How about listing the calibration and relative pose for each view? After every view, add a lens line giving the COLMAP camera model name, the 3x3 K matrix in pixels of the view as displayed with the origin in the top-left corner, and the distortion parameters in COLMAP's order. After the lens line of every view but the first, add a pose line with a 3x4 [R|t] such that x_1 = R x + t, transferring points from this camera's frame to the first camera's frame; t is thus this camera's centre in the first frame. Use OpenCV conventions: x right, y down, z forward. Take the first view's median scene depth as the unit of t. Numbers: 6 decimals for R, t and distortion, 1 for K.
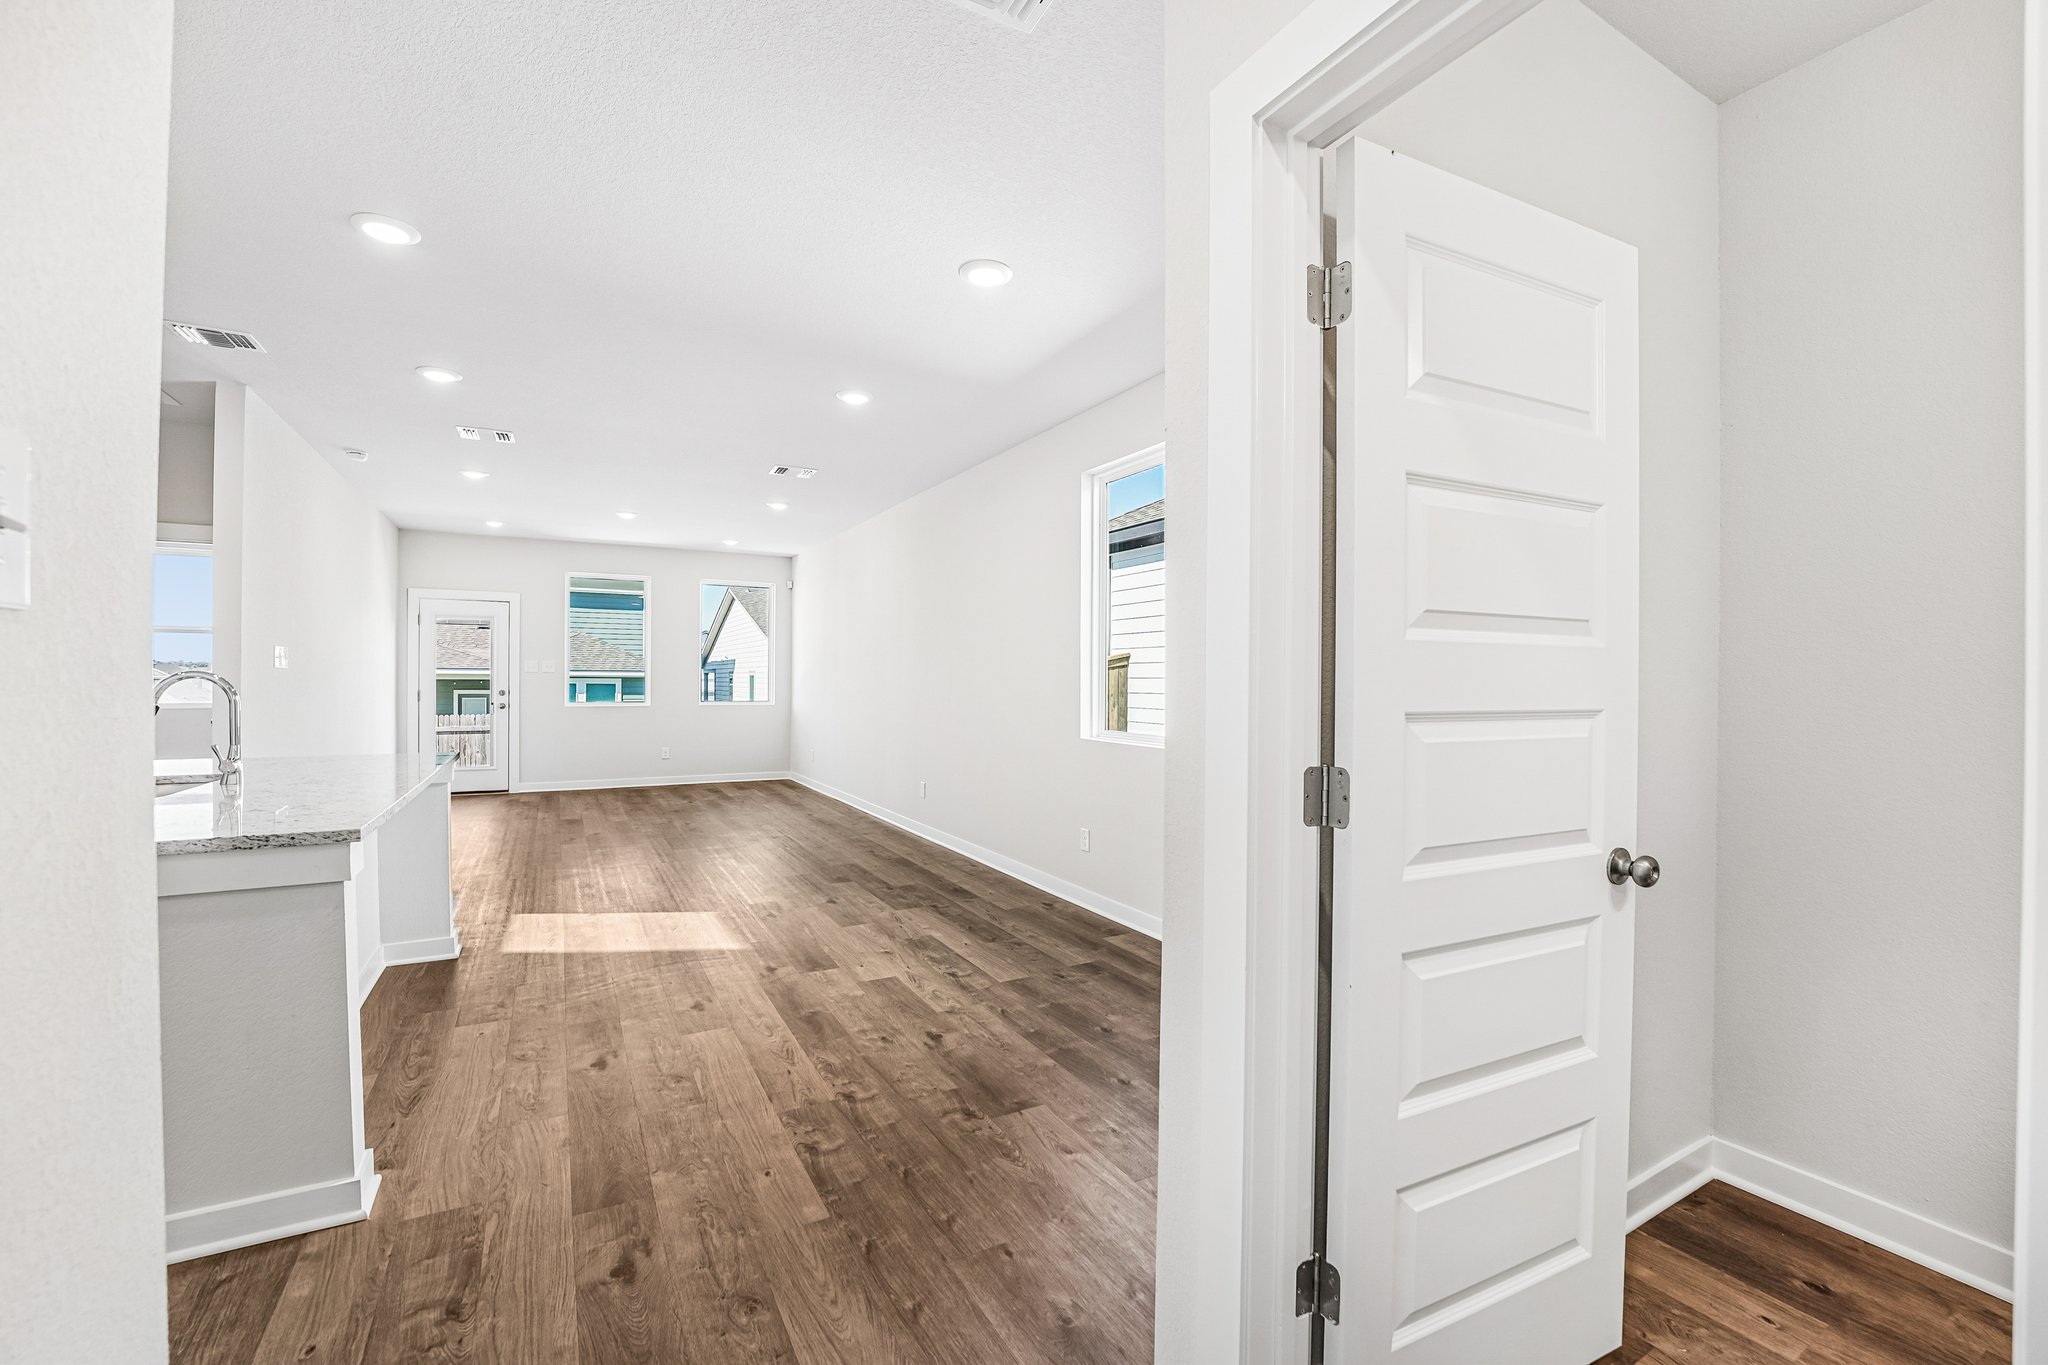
lens RADIAL K [[836.6, 0, 1015.1], [0, 836.6, 678.8], [0, 0, 1]] dist [-0.031152, 0.004878]
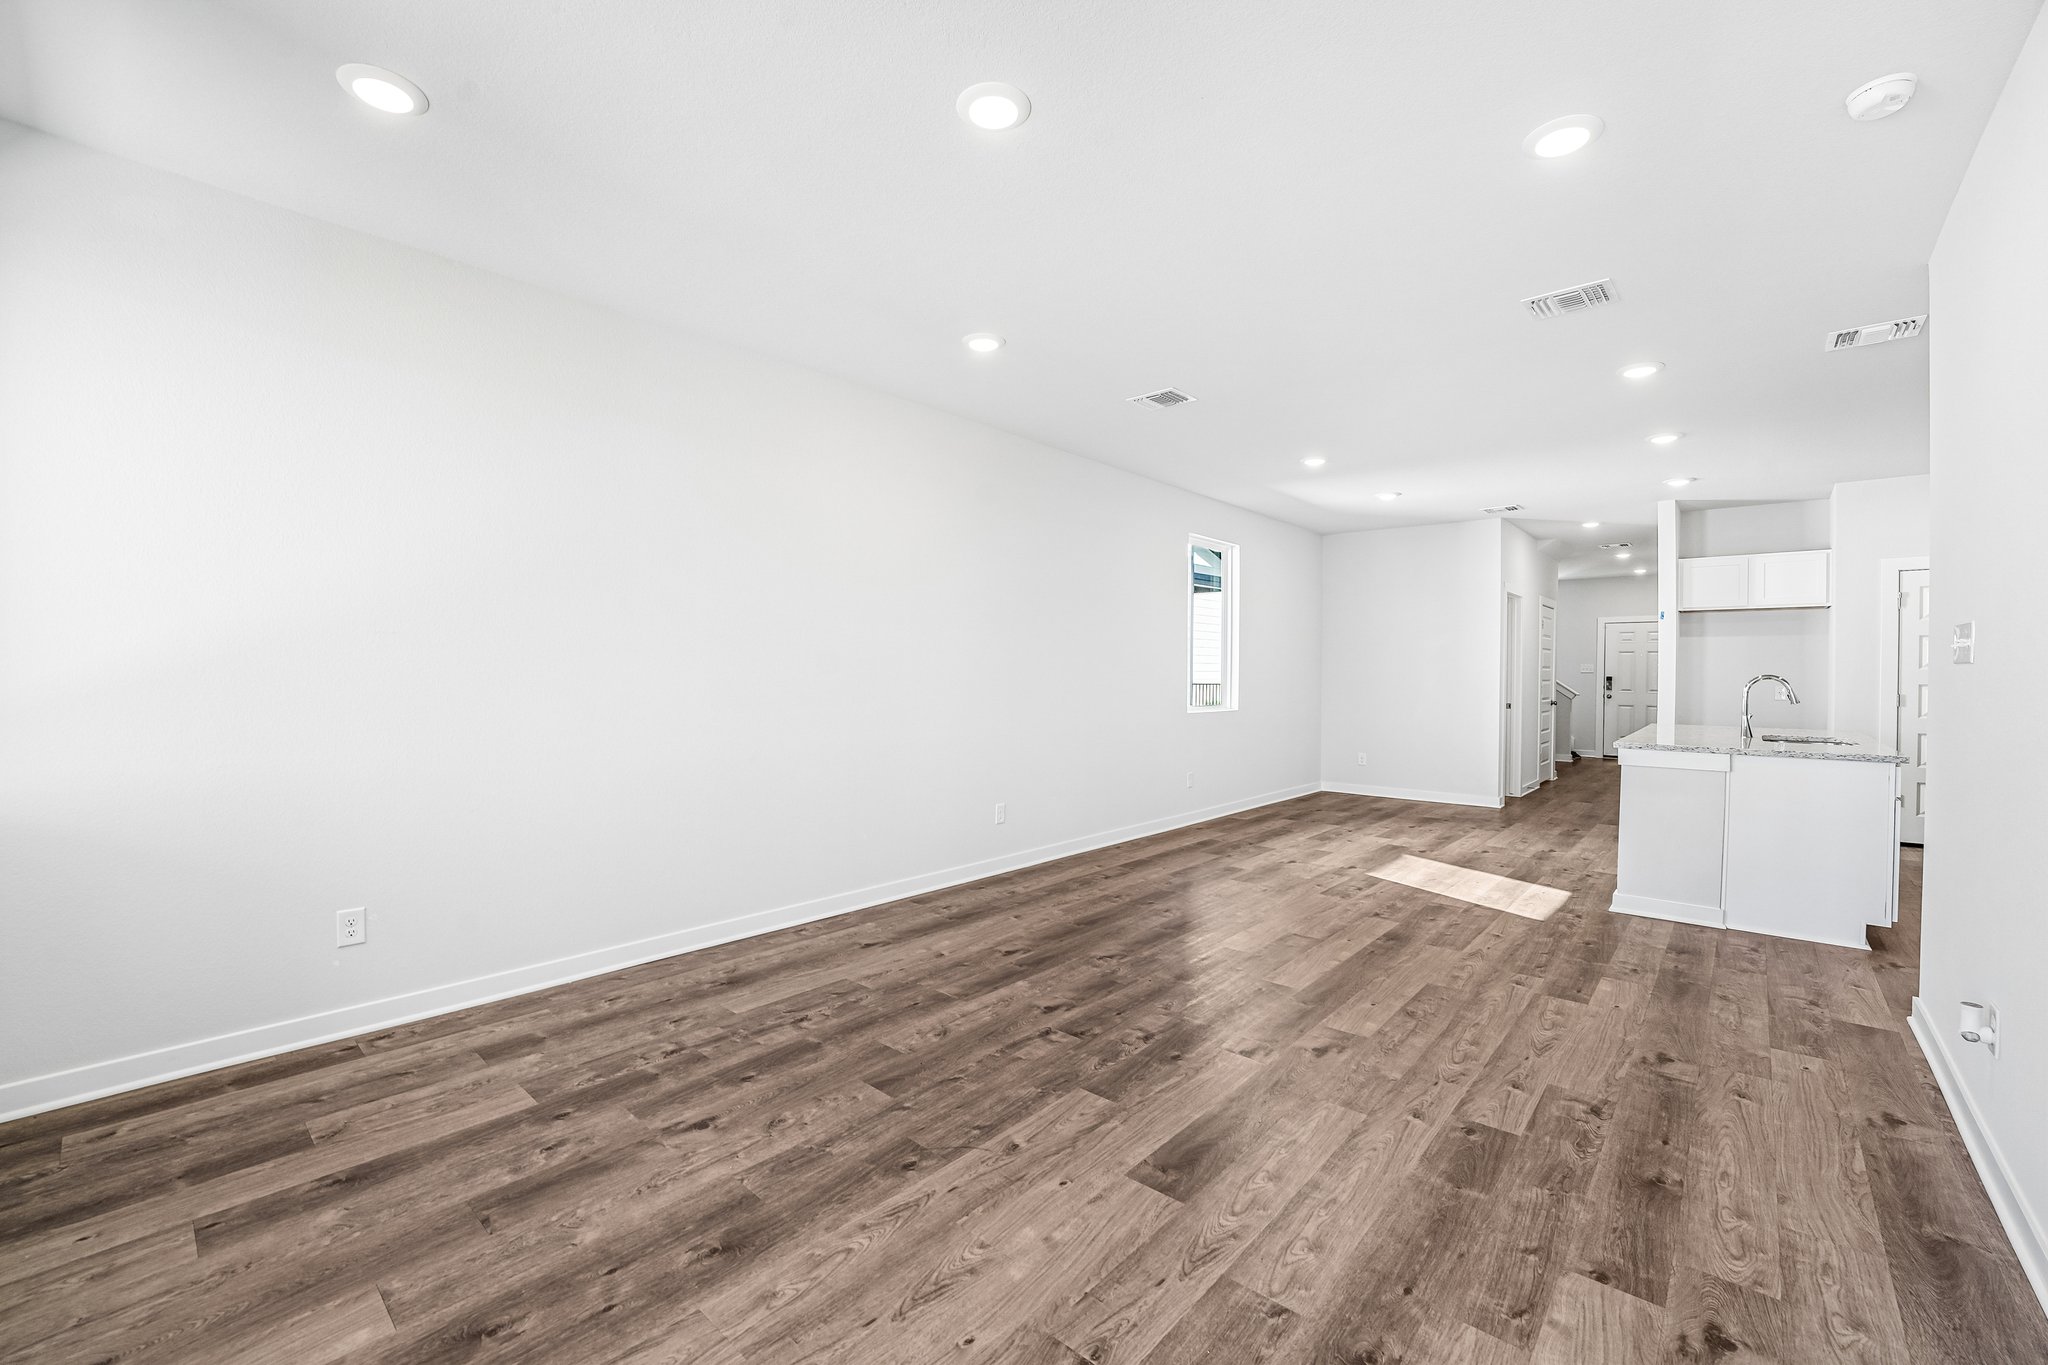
lens RADIAL K [[836.6, 0, 1012.5], [0, 836.6, 676.4], [0, 0, 1]] dist [-0.031152, 0.004878]
pose [[-0.324266, -0.014077, 0.945861, -1.313587], [-0.009180, 0.999889, 0.011734, -0.007730], [-0.945921, -0.004878, -0.324359, 1.912017]]
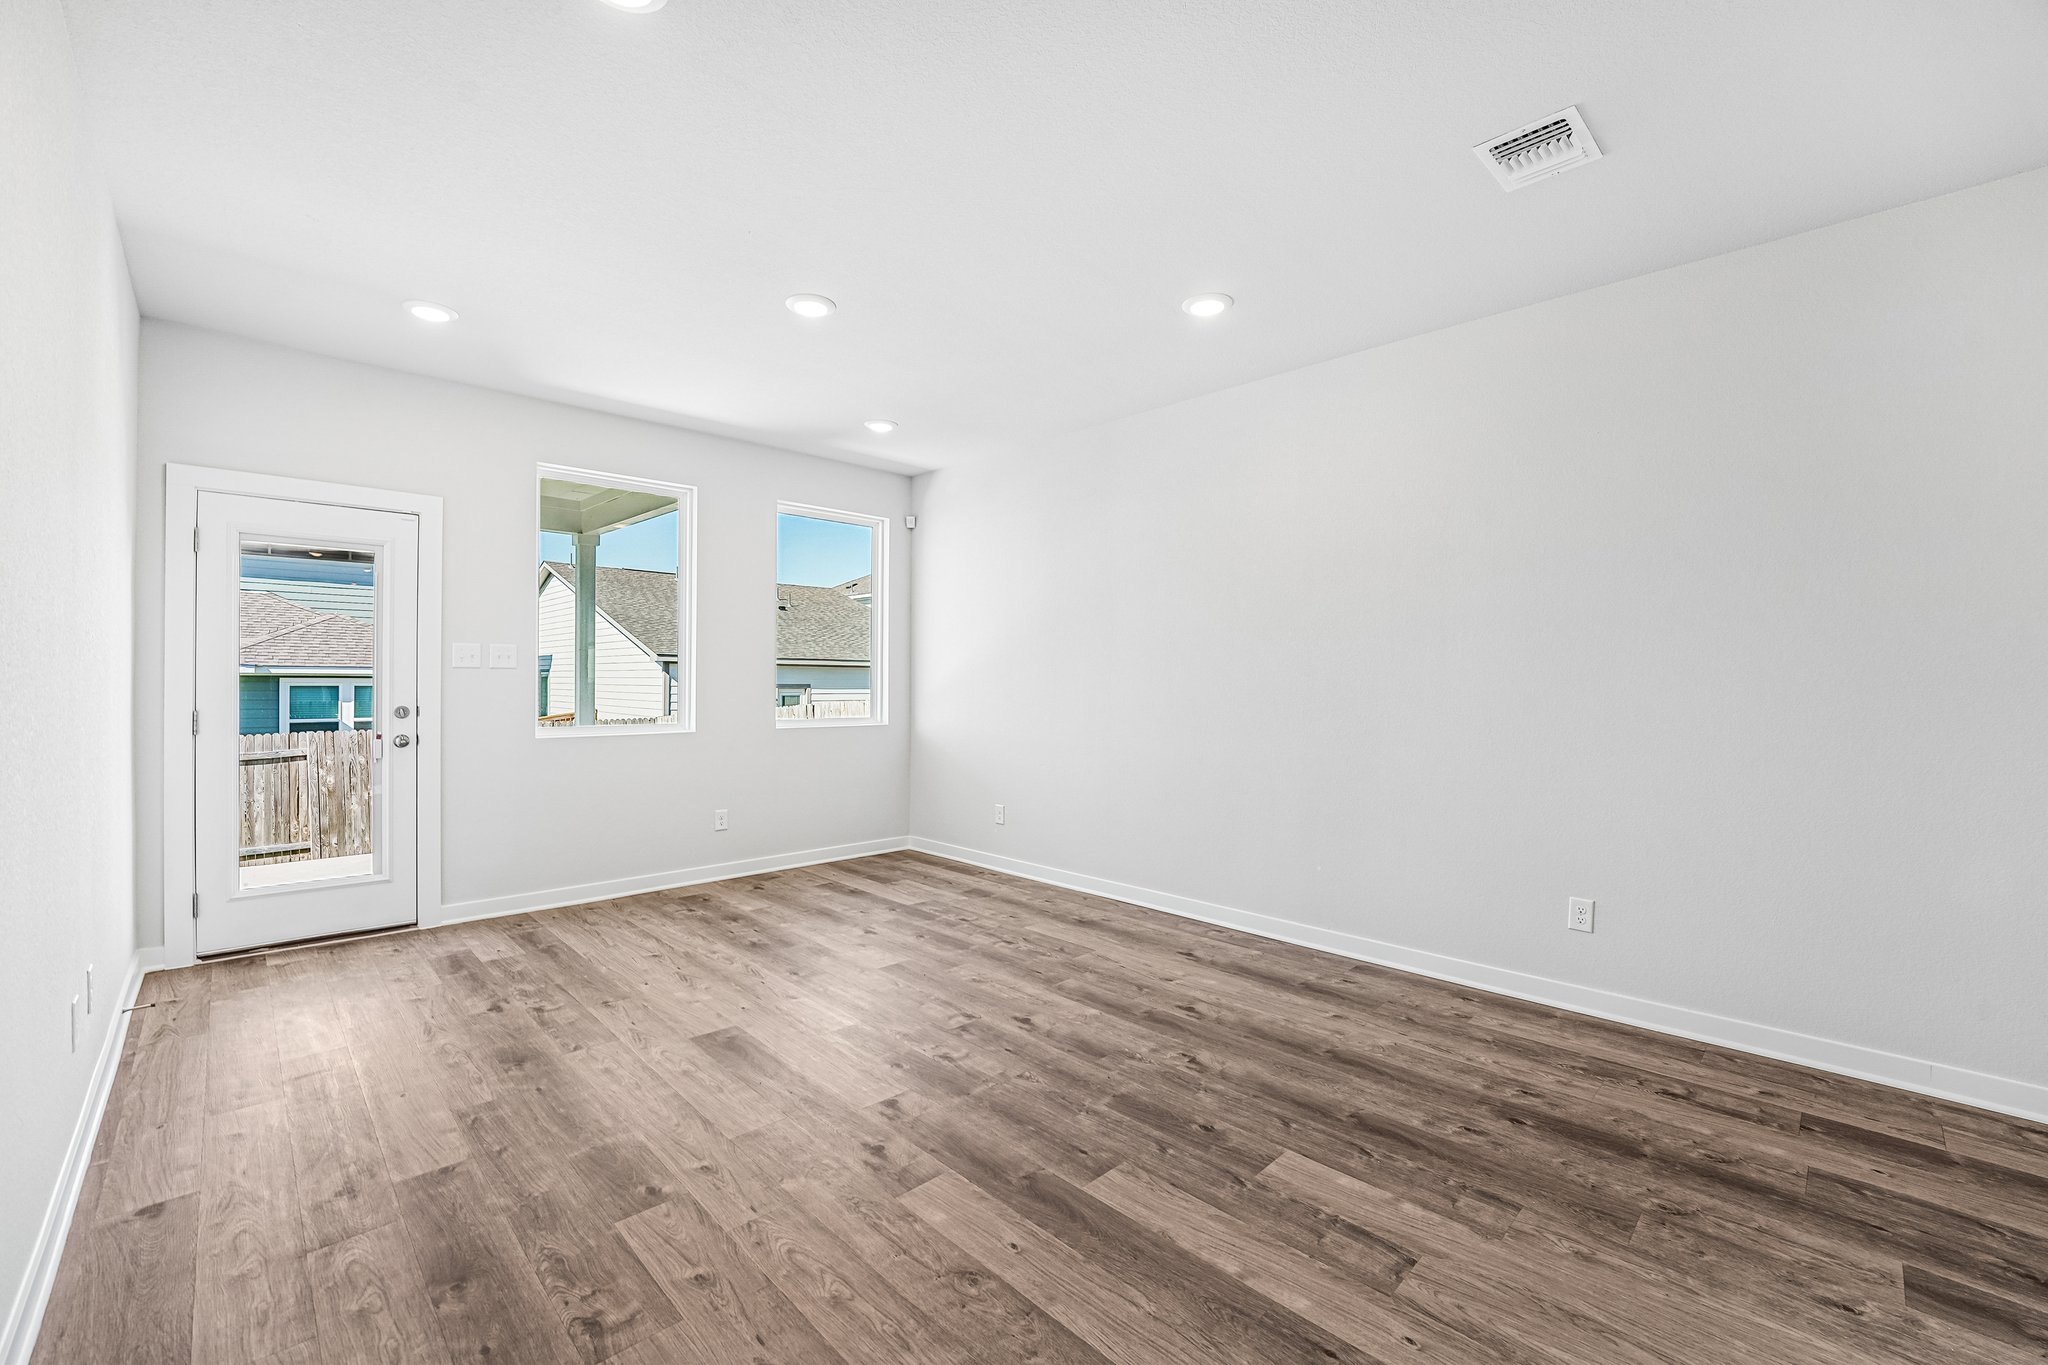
lens RADIAL K [[836.6, 0, 1016.5], [0, 836.6, 687.7], [0, 0, 1]] dist [-0.031152, 0.004878]
pose [[0.965872, -0.002875, 0.259004, -0.837398], [-0.000127, 0.999933, 0.011571, -0.004200], [-0.259020, -0.011209, 0.965807, 0.965628]]
